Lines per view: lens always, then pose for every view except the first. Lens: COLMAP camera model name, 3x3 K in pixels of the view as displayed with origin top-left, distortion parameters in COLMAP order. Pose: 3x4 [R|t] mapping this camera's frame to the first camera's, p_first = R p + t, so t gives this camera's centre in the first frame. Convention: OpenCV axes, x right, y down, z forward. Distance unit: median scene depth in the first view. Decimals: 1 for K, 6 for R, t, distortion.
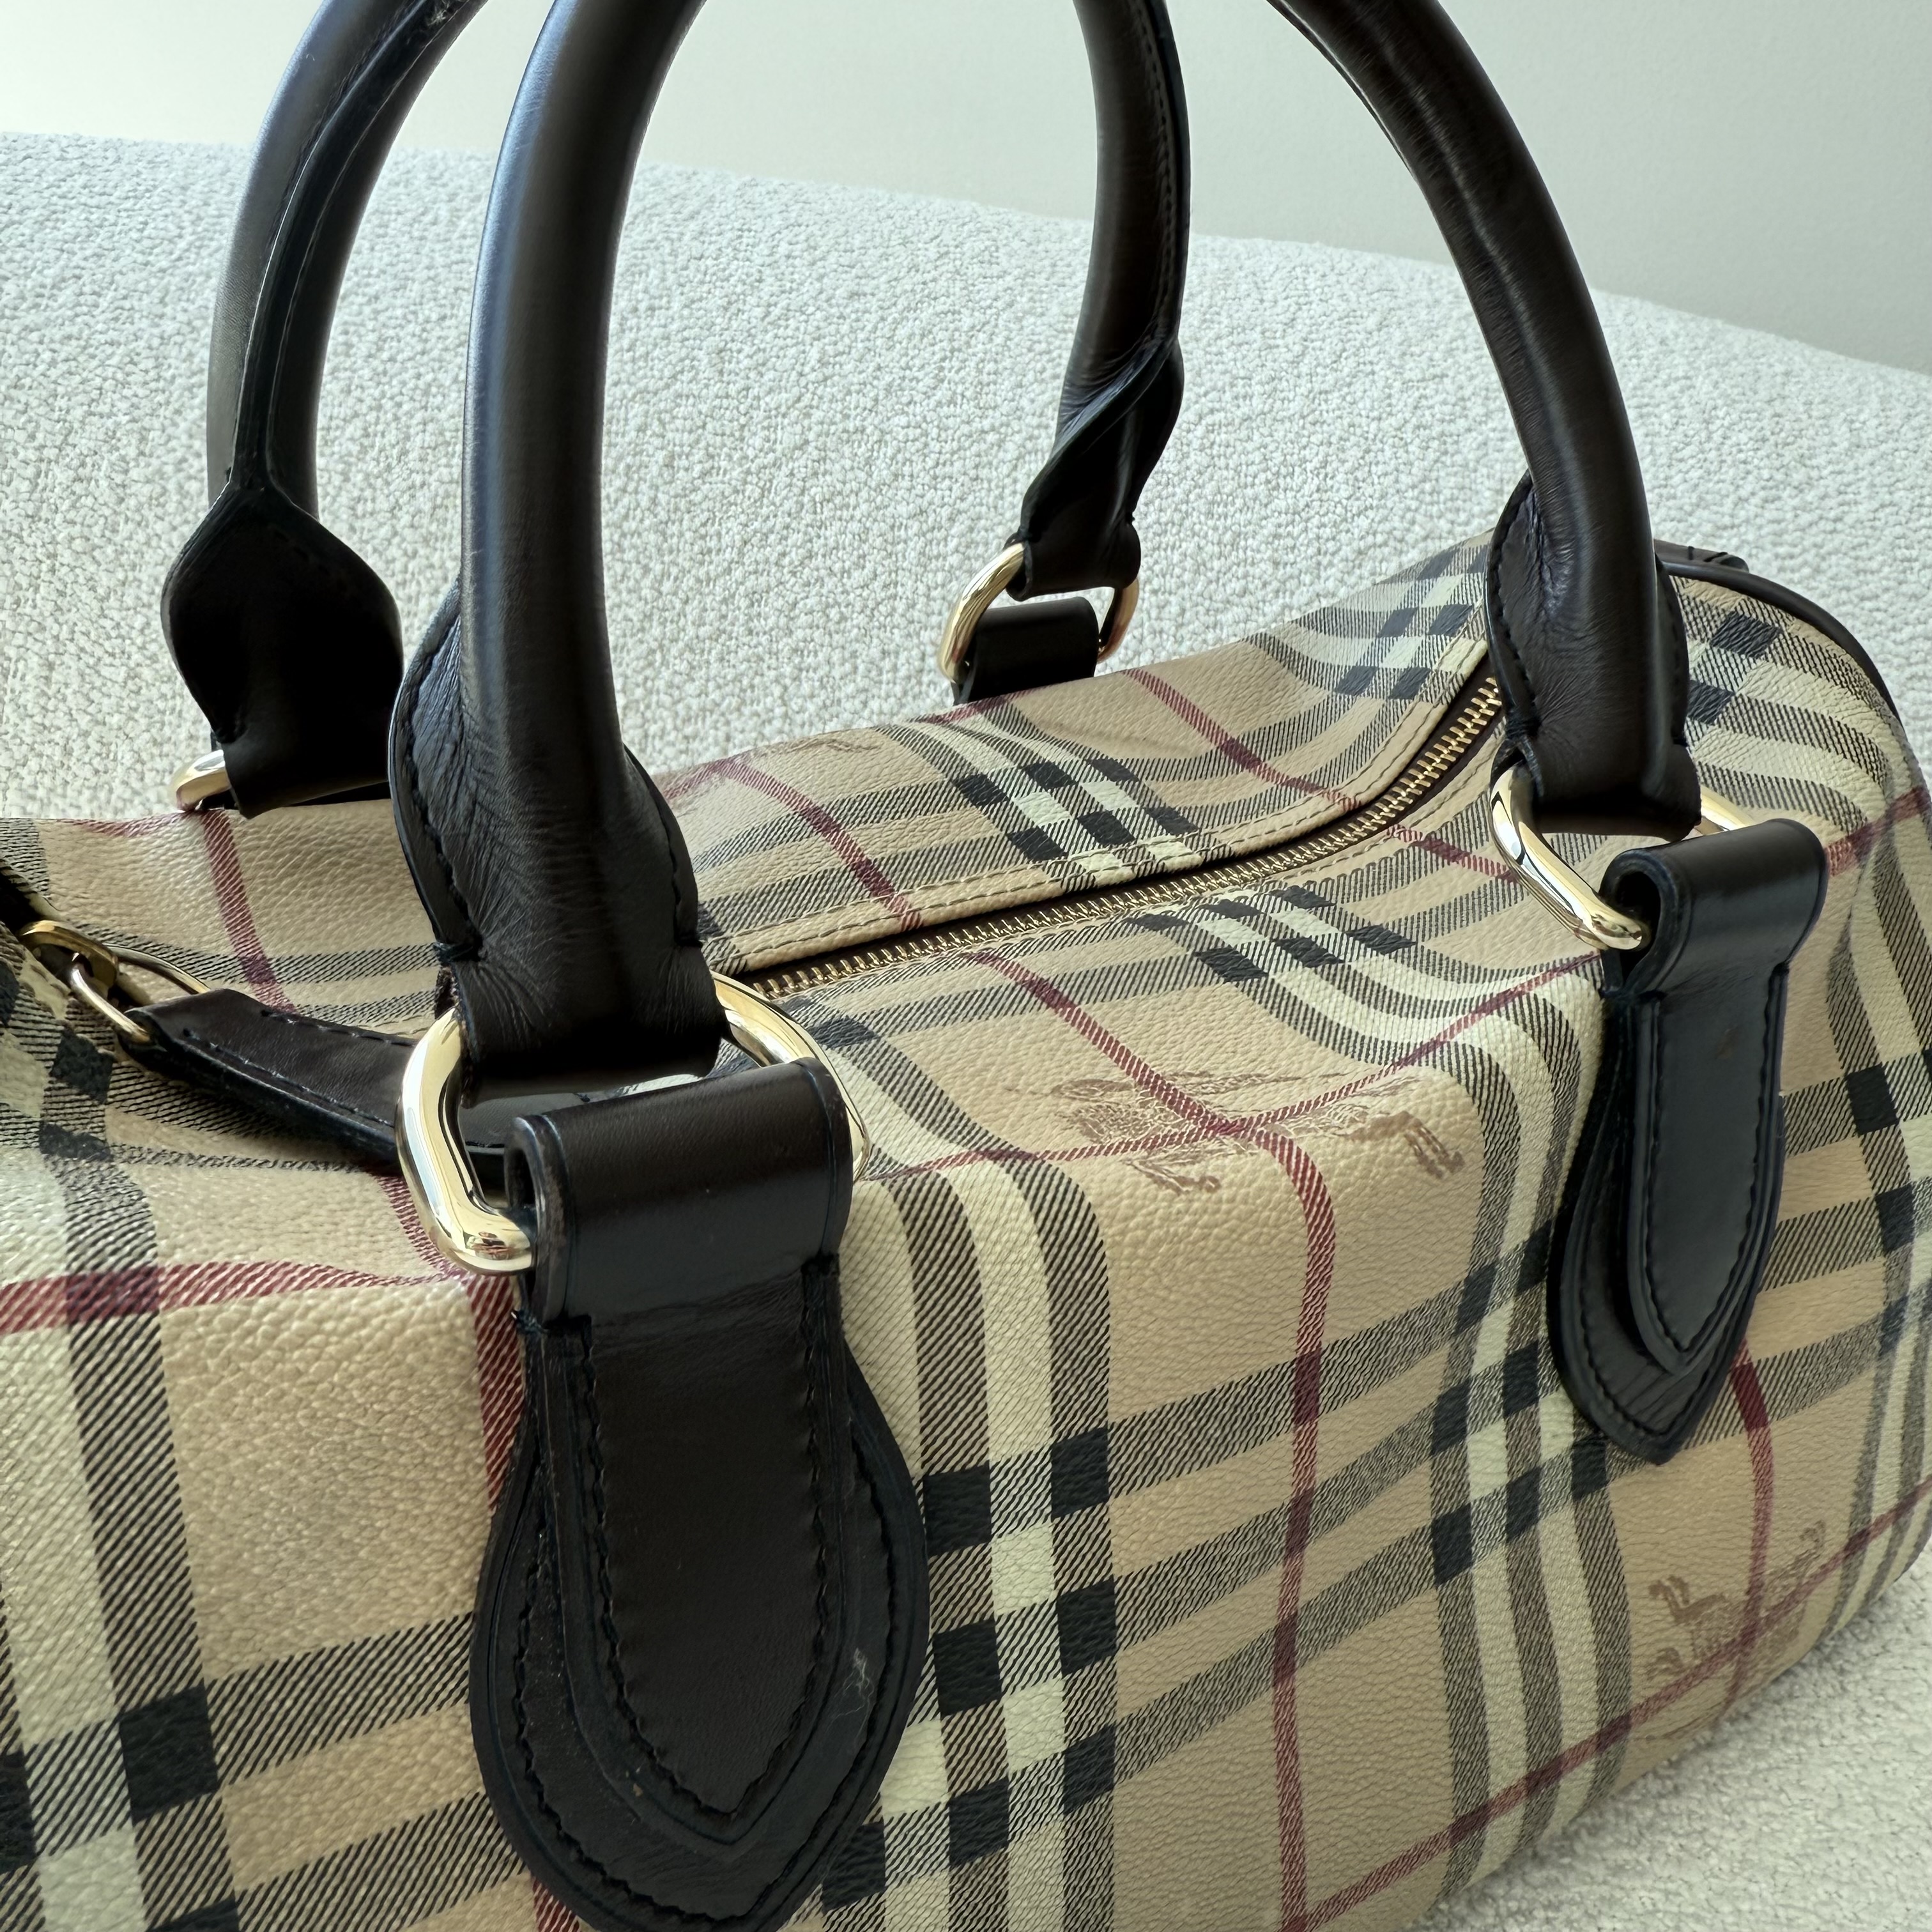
lens RADIAL K [[1871.8, 0, 972.6], [0, 1871.8, 806.9], [0, 0, 1]] dist [-0.013205, 0.019736]
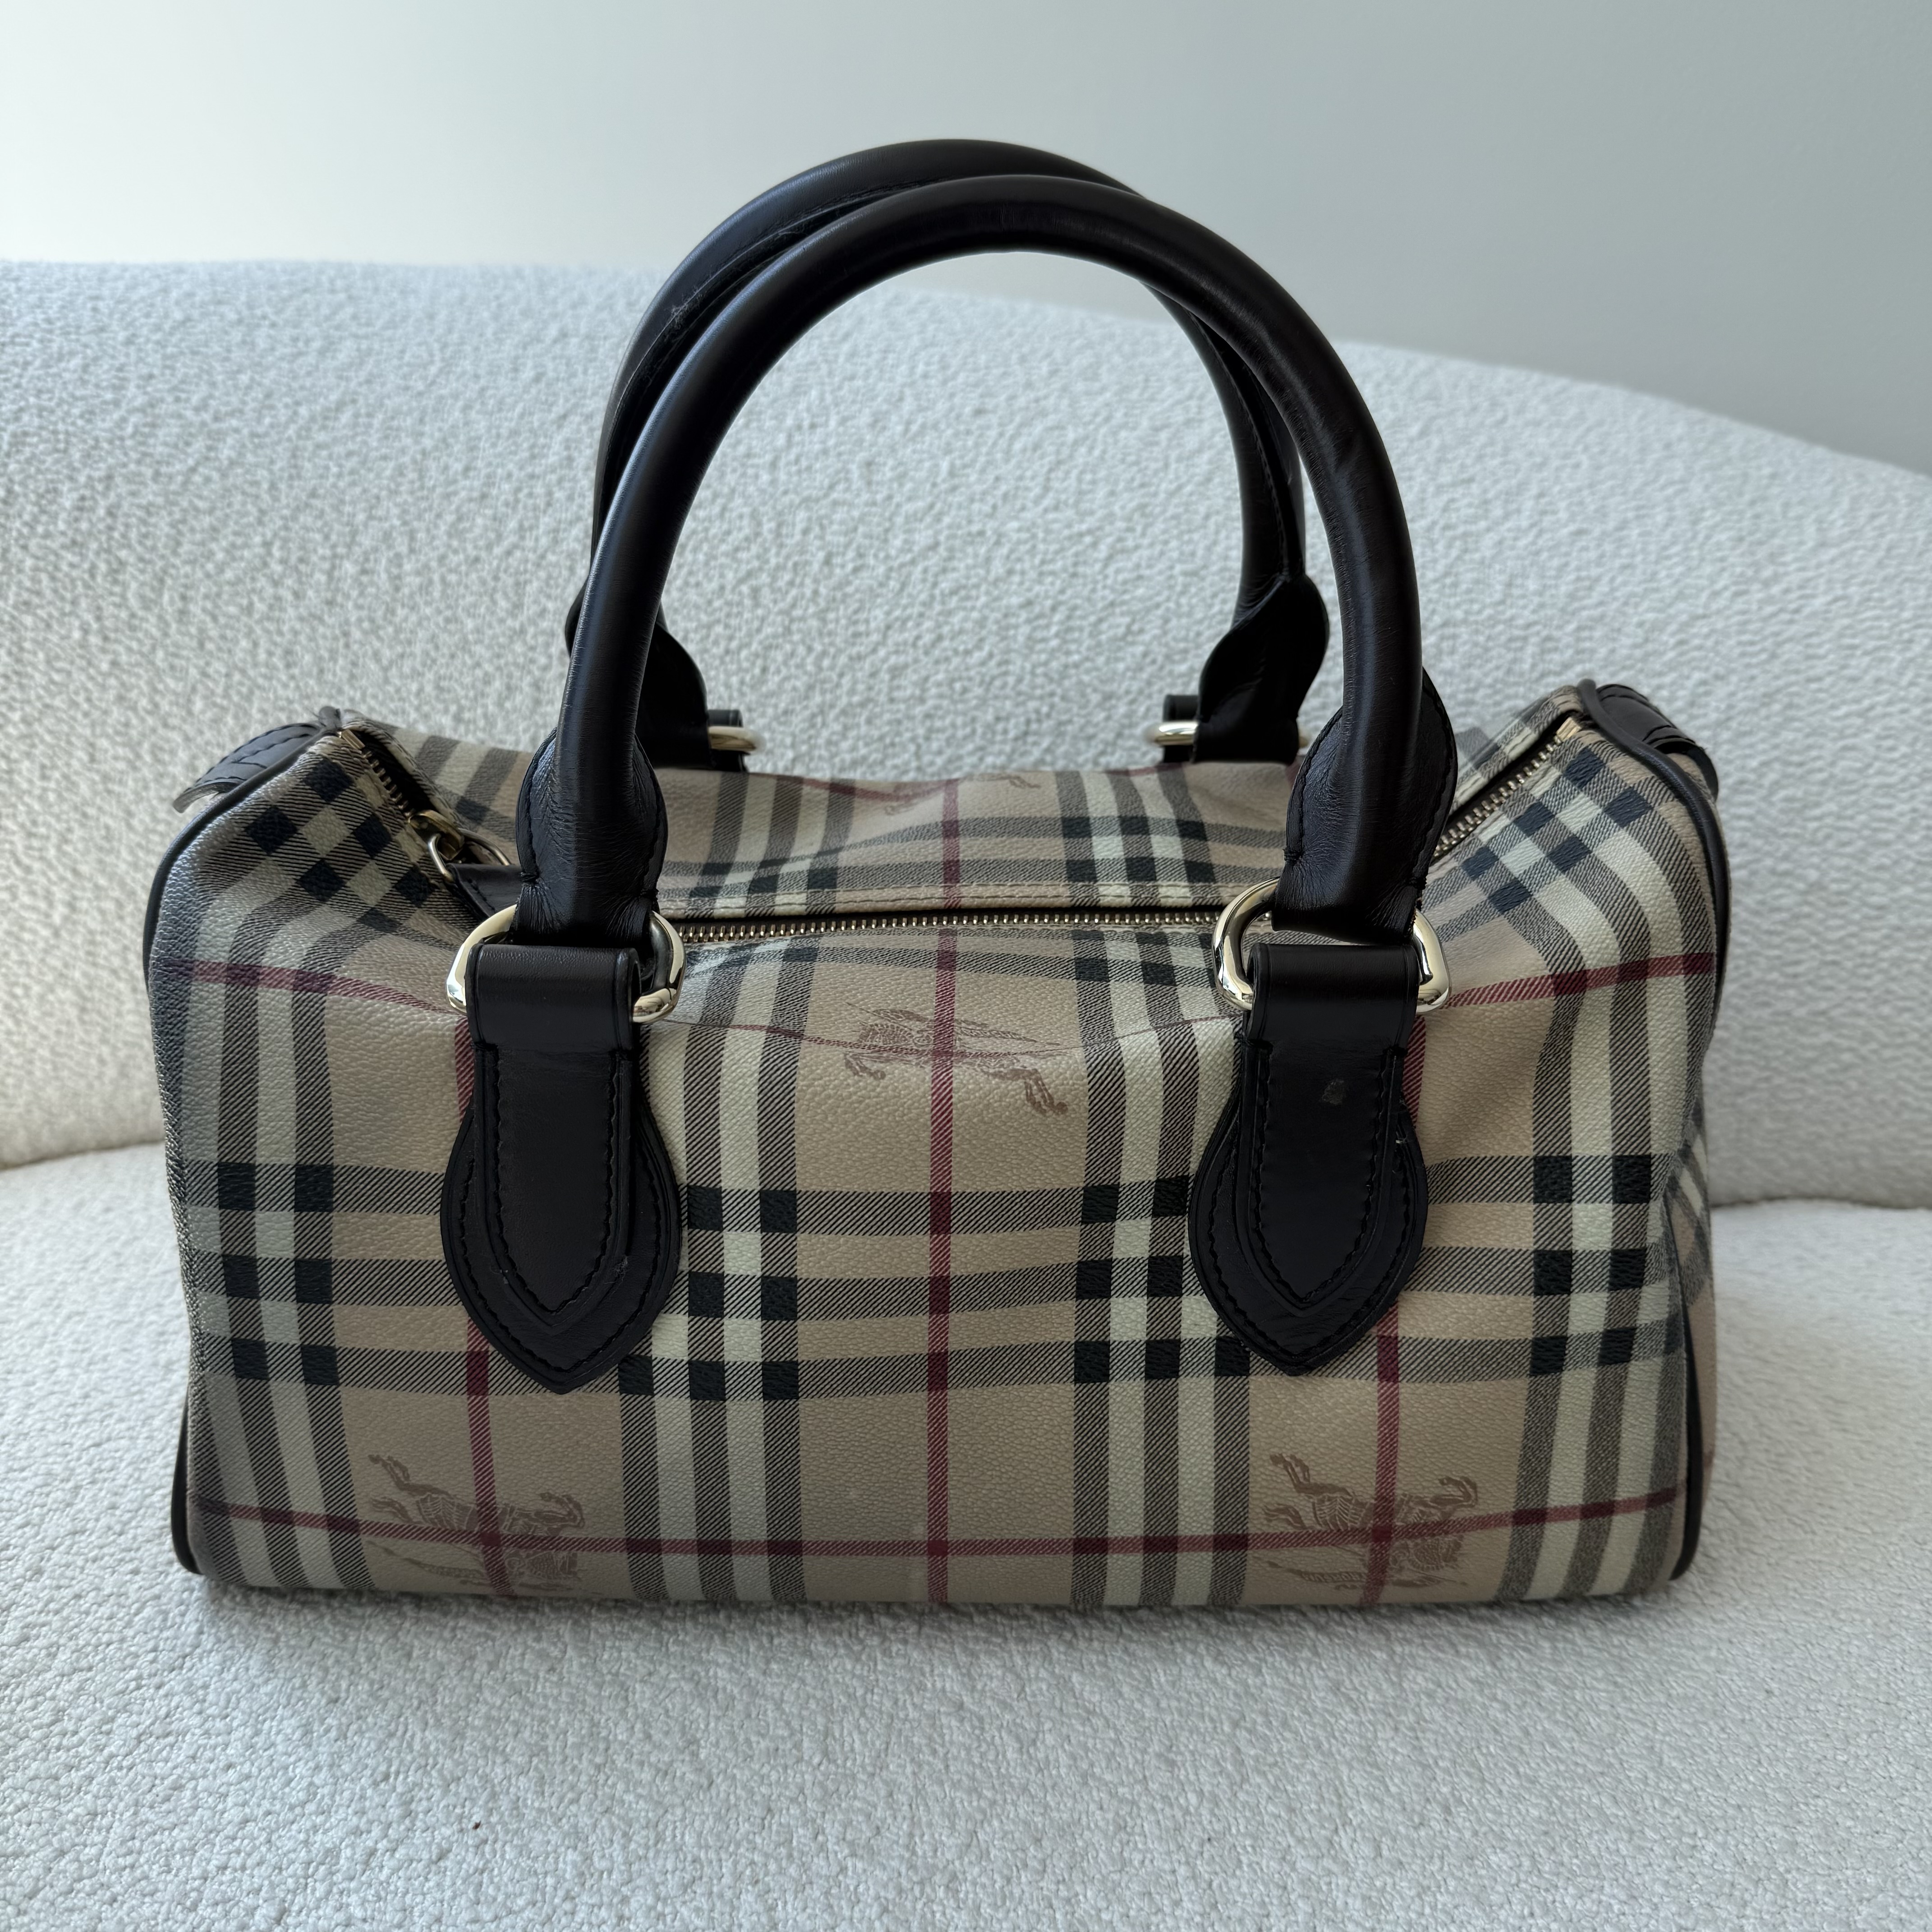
lens RADIAL K [[1832.3, 0, 974.2], [0, 1832.3, 957.4], [0, 0, 1]] dist [0.139161, -0.347317]
pose [[0.997350, 0.020184, -0.069899, 0.032189], [-0.012636, 0.994202, 0.106782, -0.065774], [0.071649, -0.105616, 0.991822, -0.292848]]
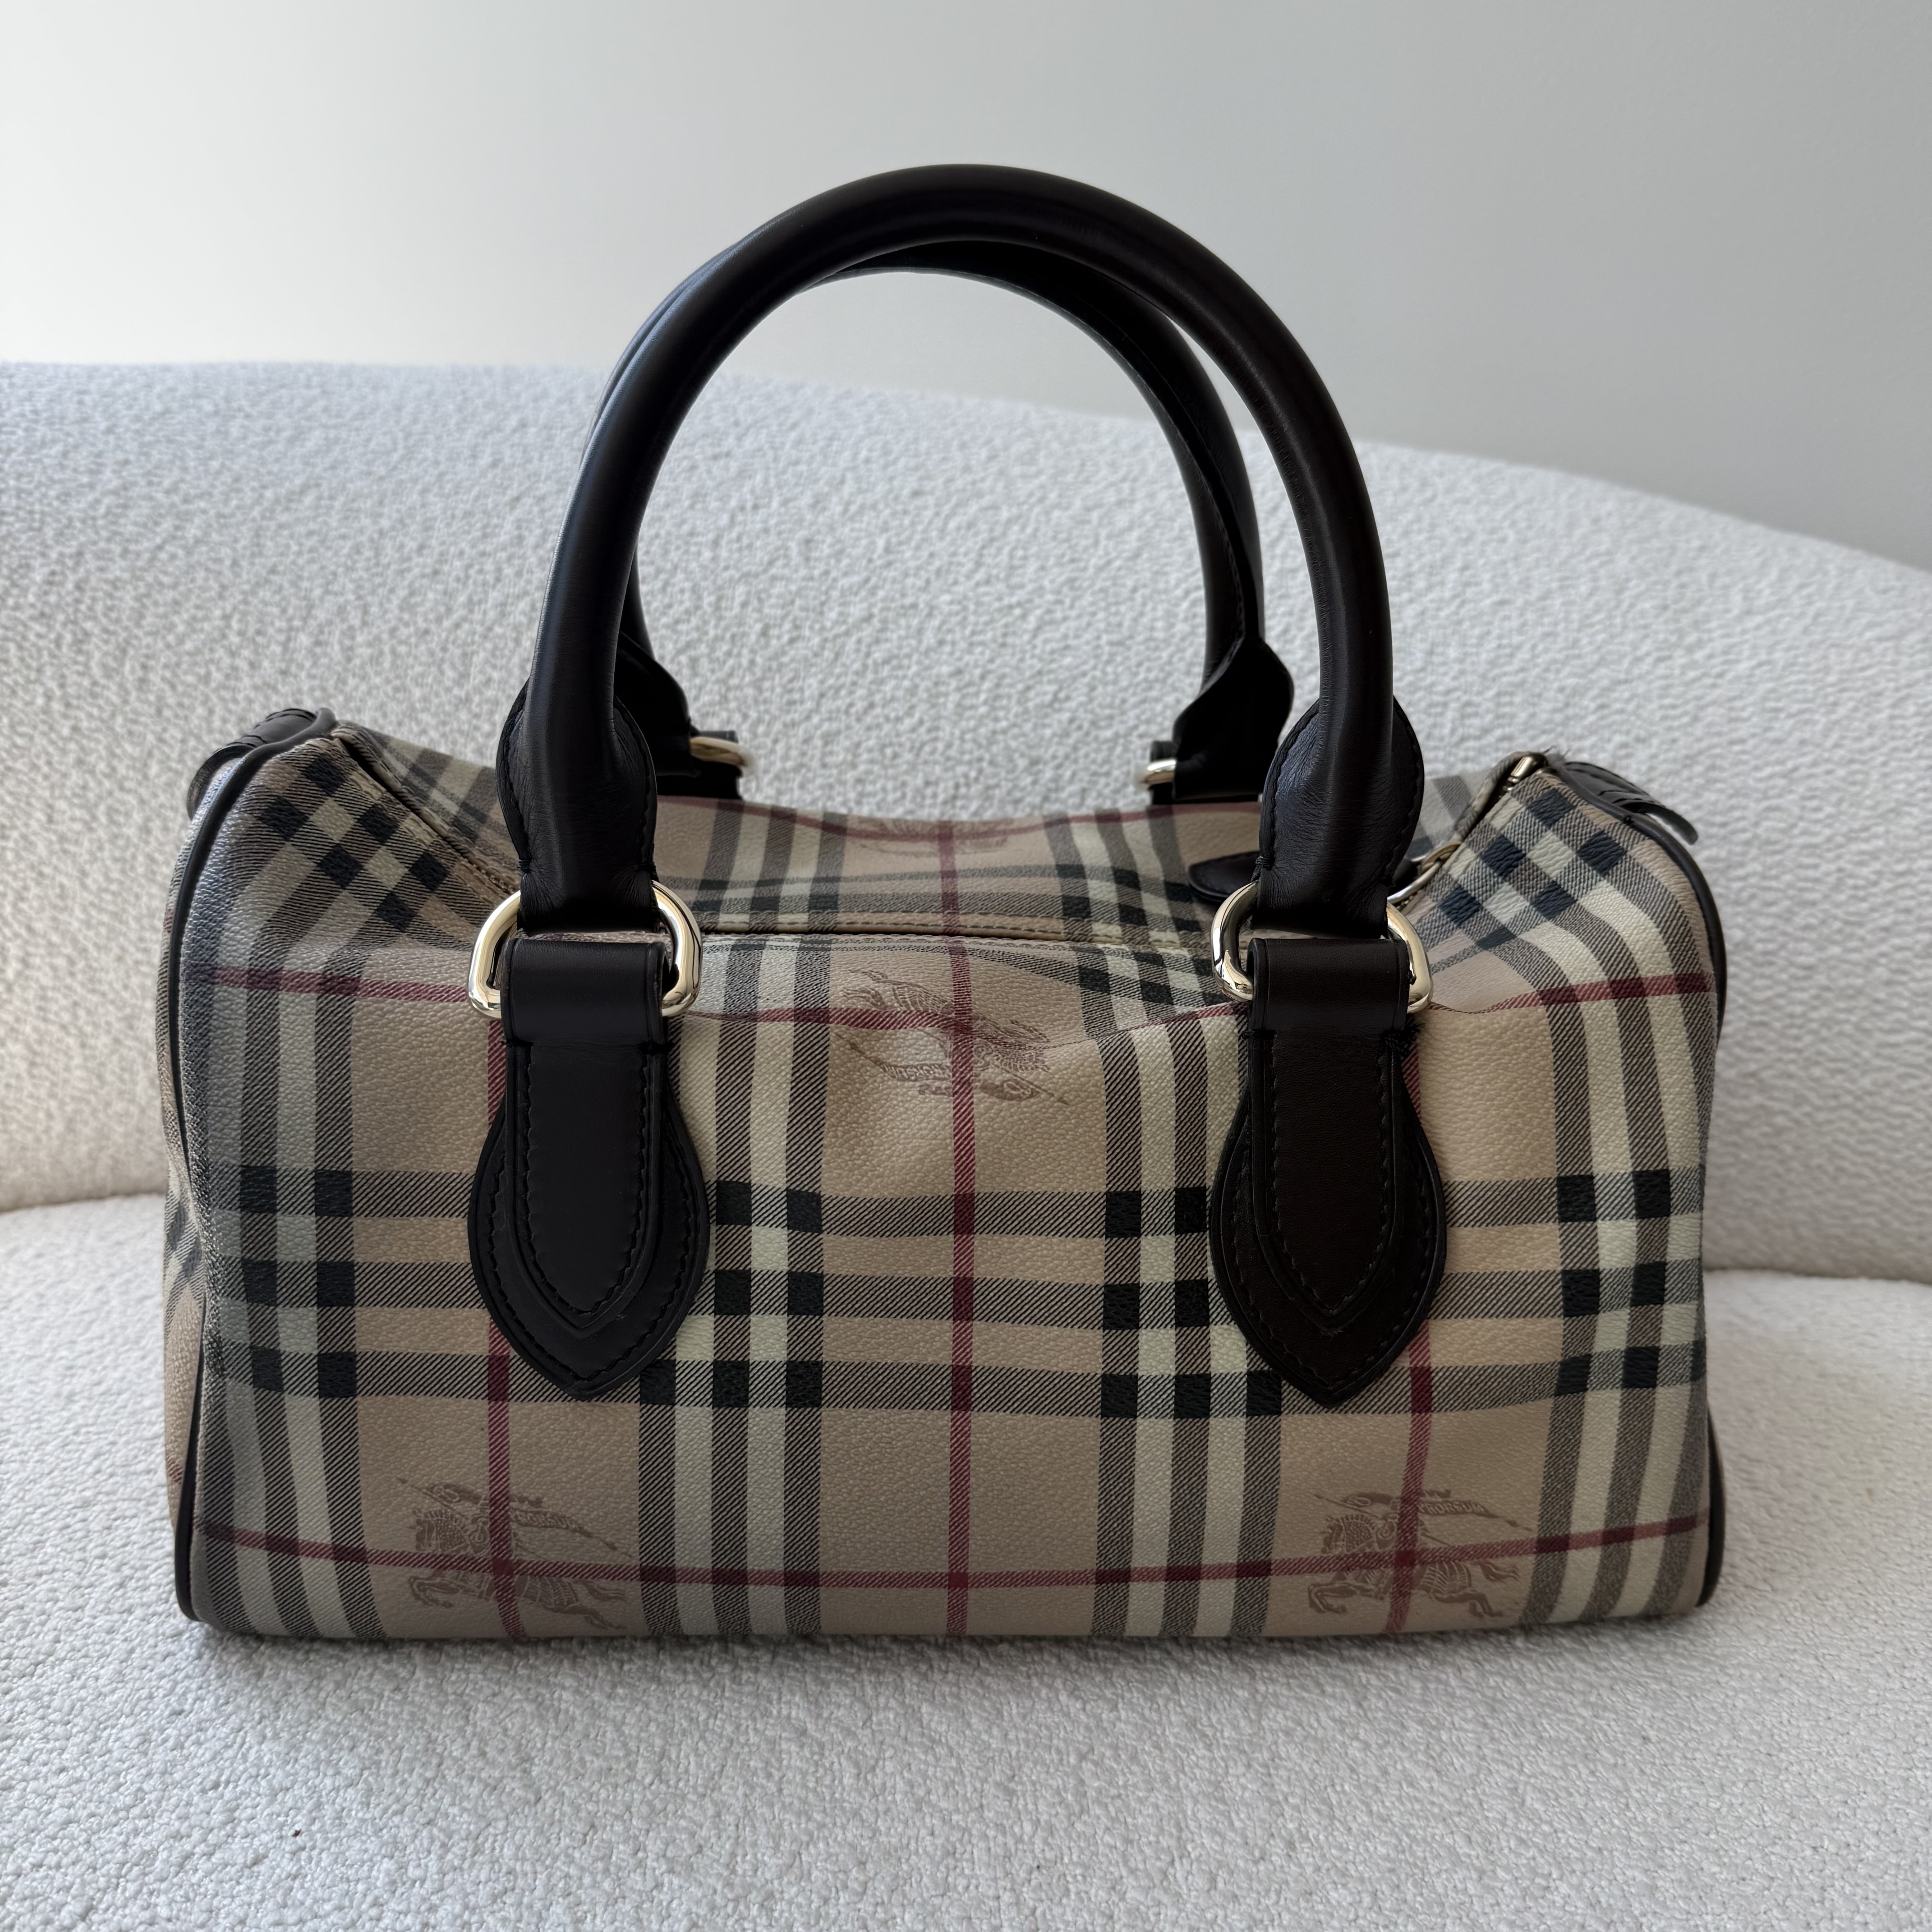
lens RADIAL K [[1822.7, 0, 967.5], [0, 1822.7, 963.2], [0, 0, 1]] dist [0.153500, -0.377815]
pose [[0.993550, 0.018777, -0.111830, 0.148095], [-0.015671, 0.999468, 0.028586, 0.005756], [0.112307, -0.026649, 0.993316, -0.292709]]
